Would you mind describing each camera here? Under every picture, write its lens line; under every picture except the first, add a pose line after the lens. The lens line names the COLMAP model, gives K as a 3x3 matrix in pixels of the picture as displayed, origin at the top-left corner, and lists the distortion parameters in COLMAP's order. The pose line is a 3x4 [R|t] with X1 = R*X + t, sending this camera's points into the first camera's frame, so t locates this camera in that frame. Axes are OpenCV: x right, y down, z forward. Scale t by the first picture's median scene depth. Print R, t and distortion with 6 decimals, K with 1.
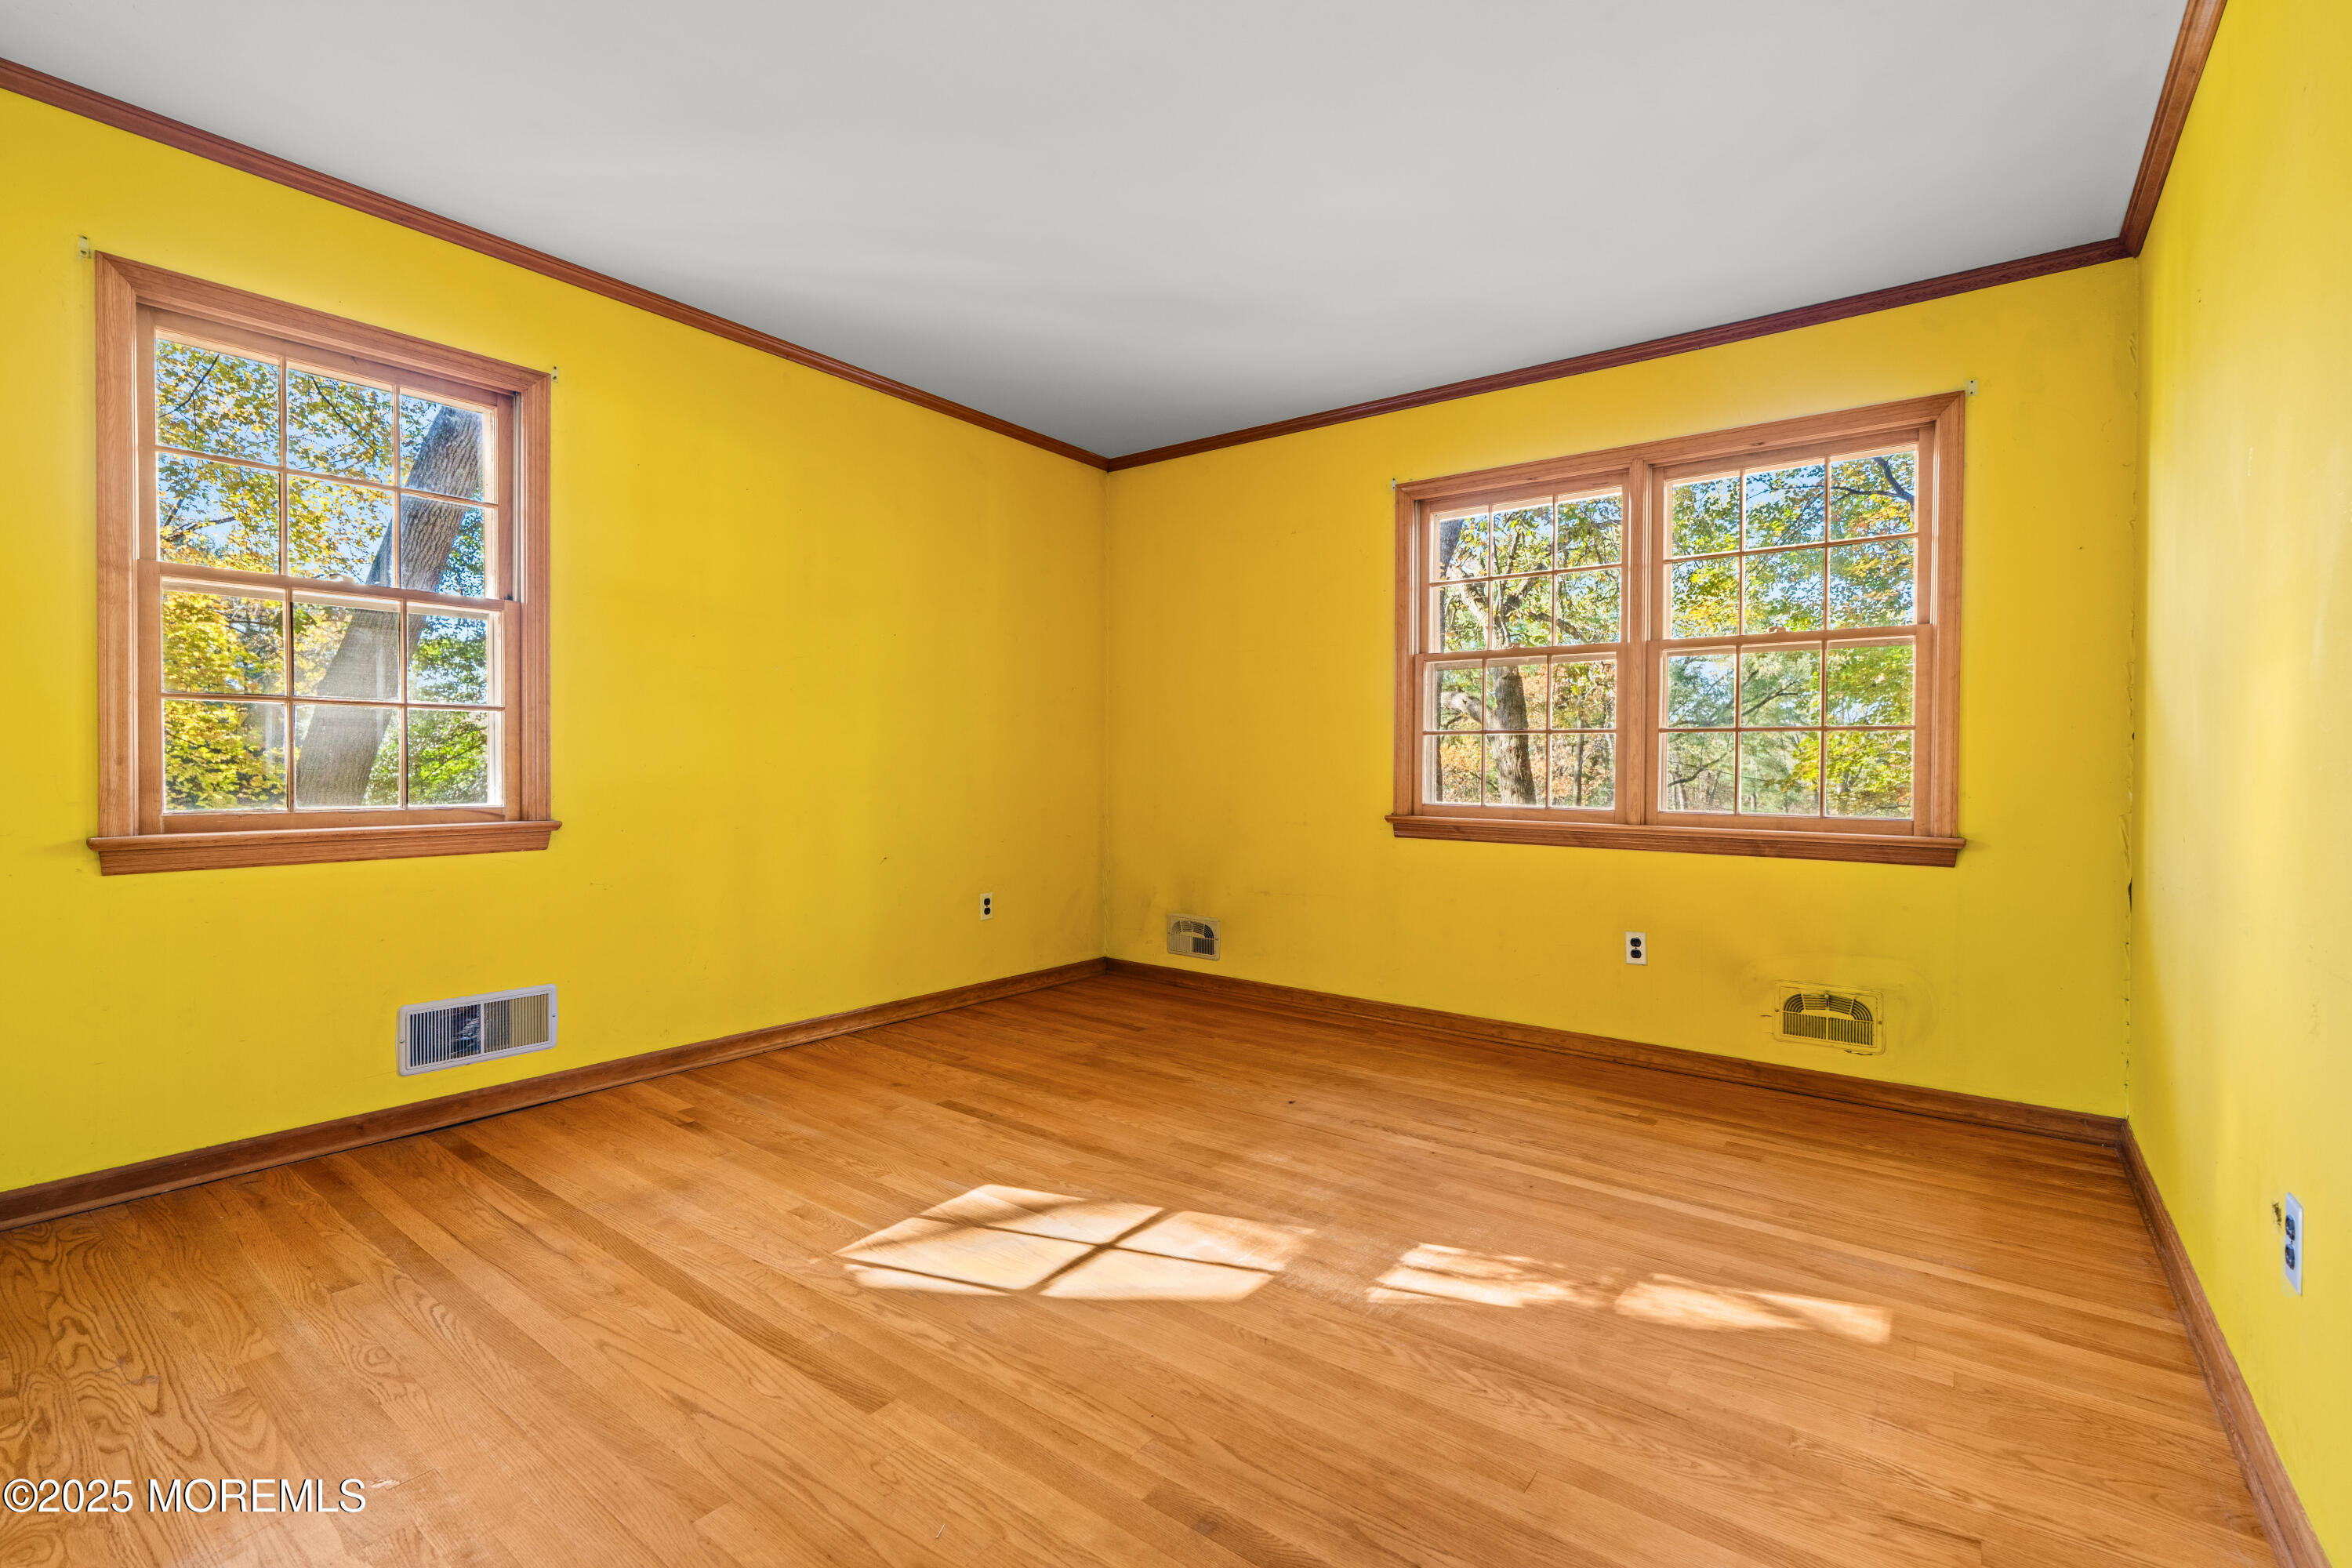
lens RADIAL K [[1054.2, 0, 1173.9], [0, 1054.2, 778.2], [0, 0, 1]] dist [-0.005659, 0.000746]
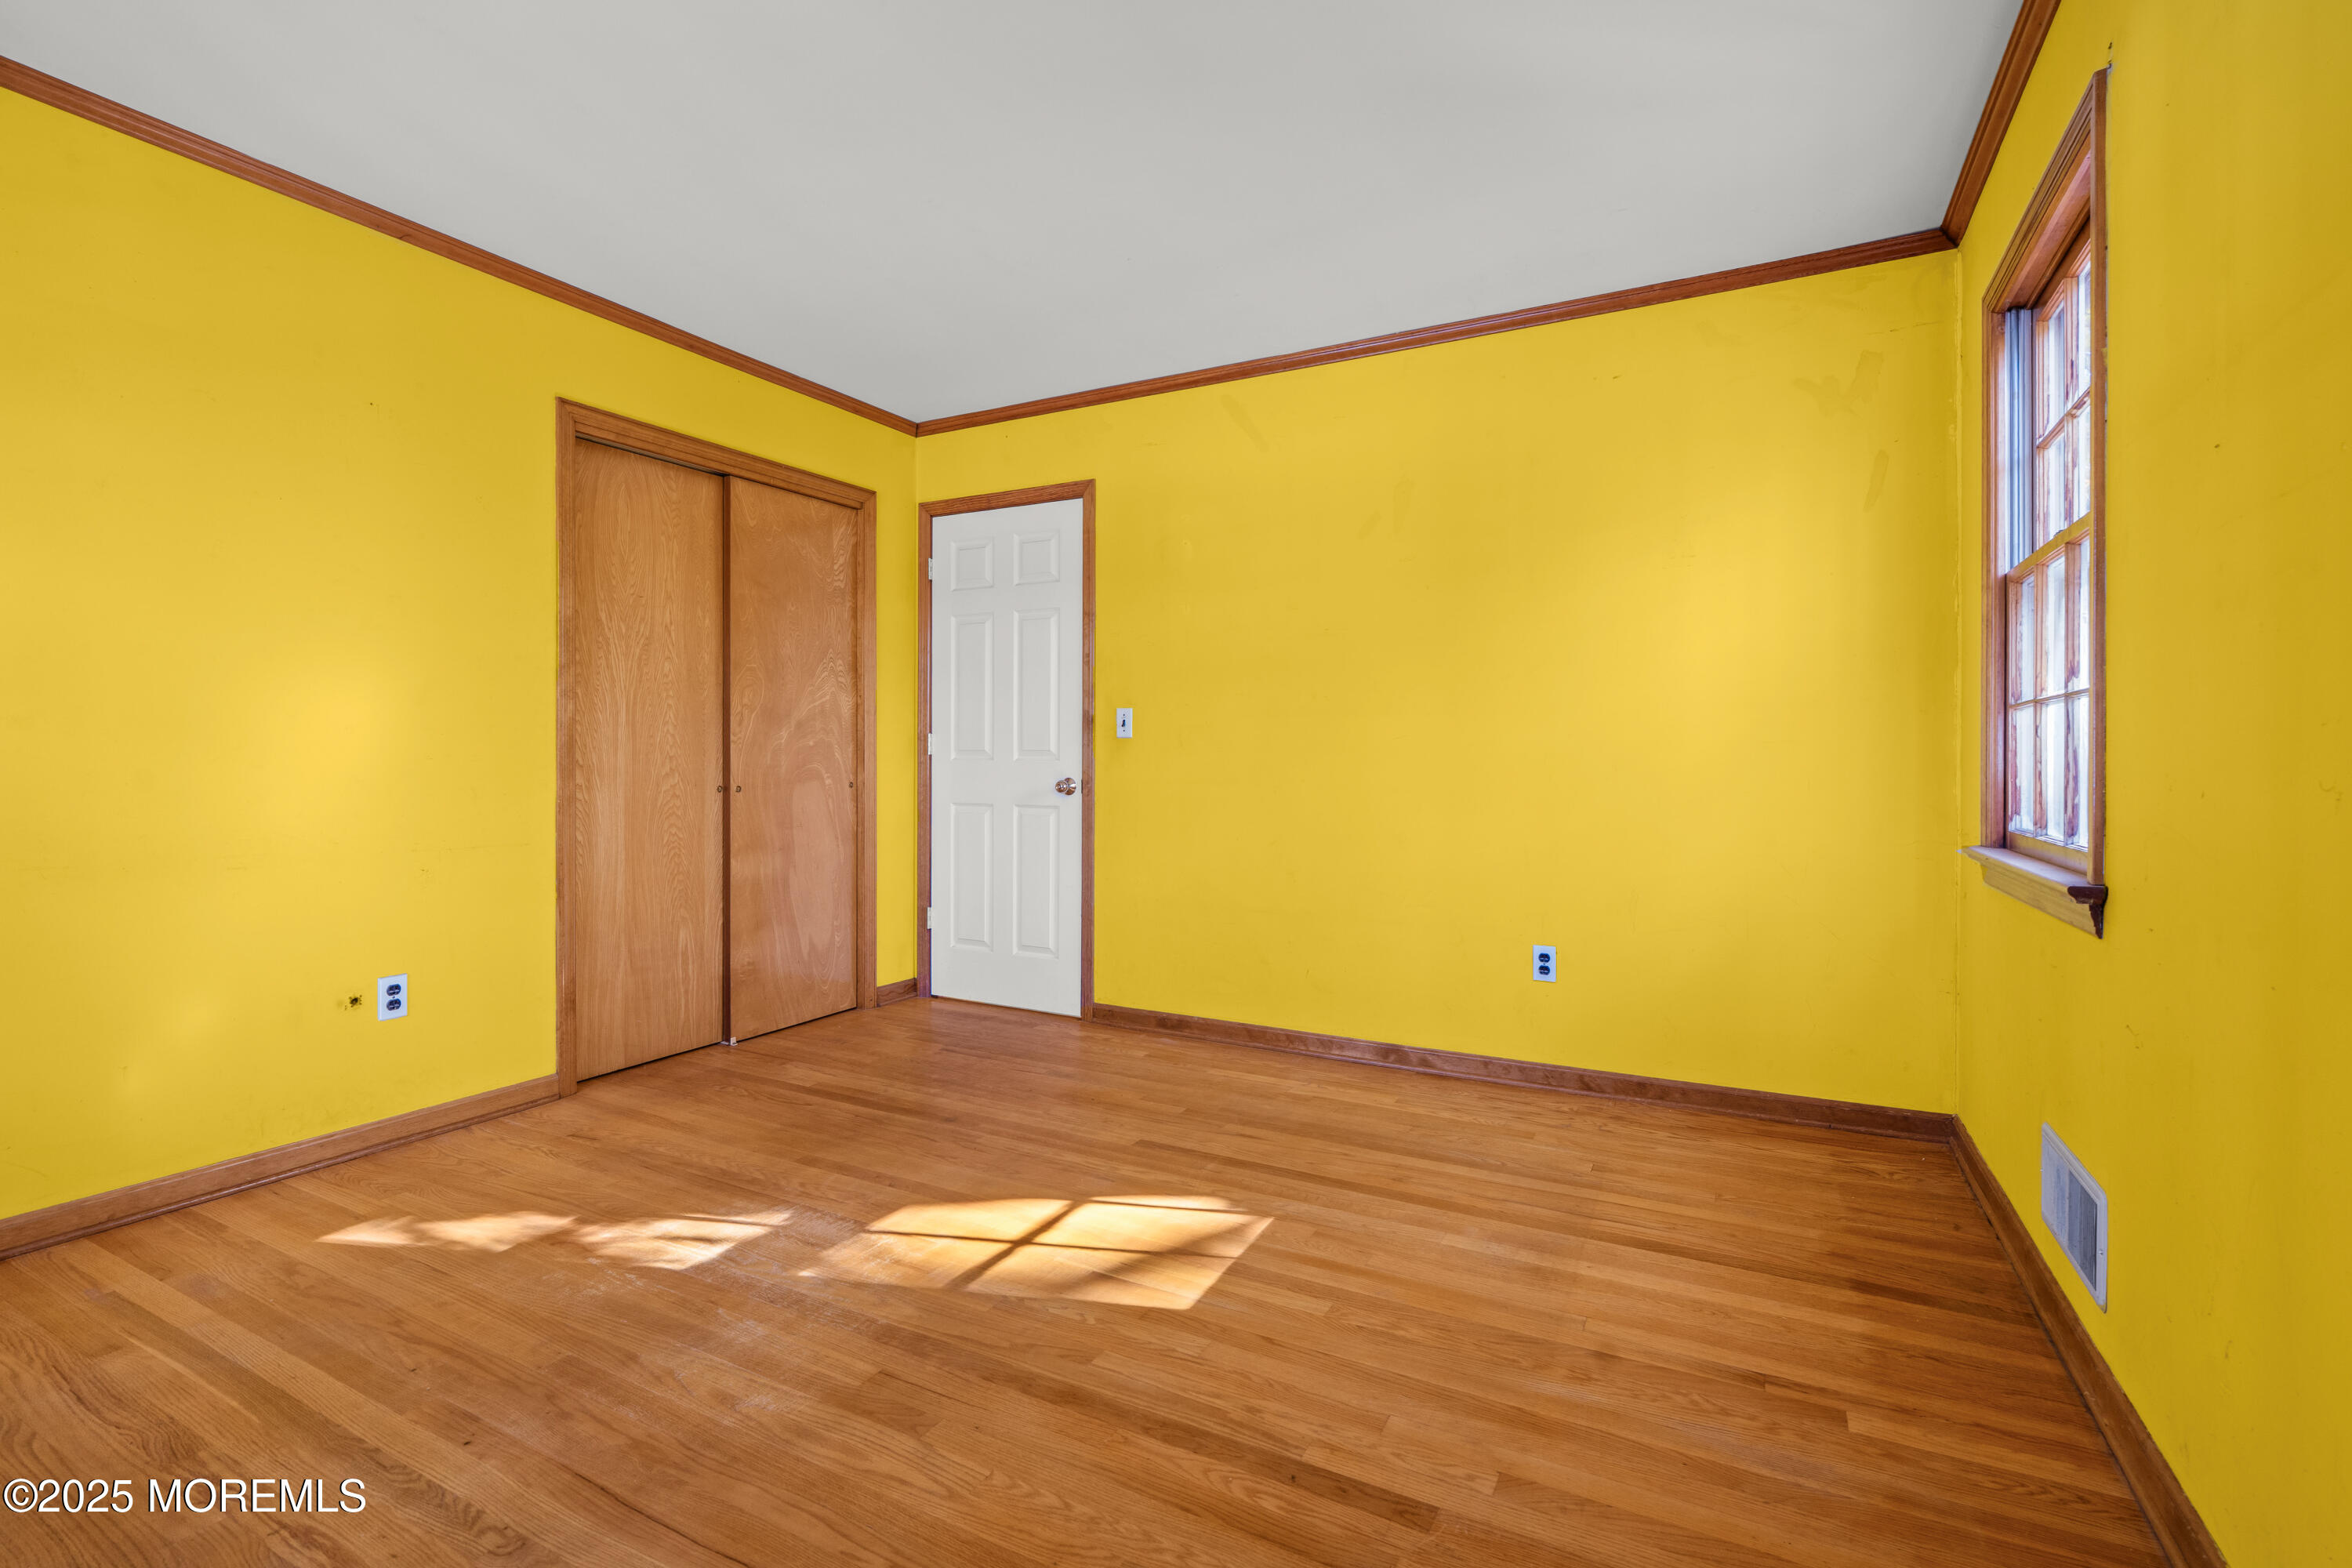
lens RADIAL K [[1054.2, 0, 1177.0], [0, 1054.2, 765.1], [0, 0, 1]] dist [-0.005659, 0.000746]
pose [[-0.987699, -0.014366, -0.155705, -0.046254], [-0.017290, 0.999698, 0.017442, -0.031986], [0.155407, 0.019920, -0.987650, 1.878229]]
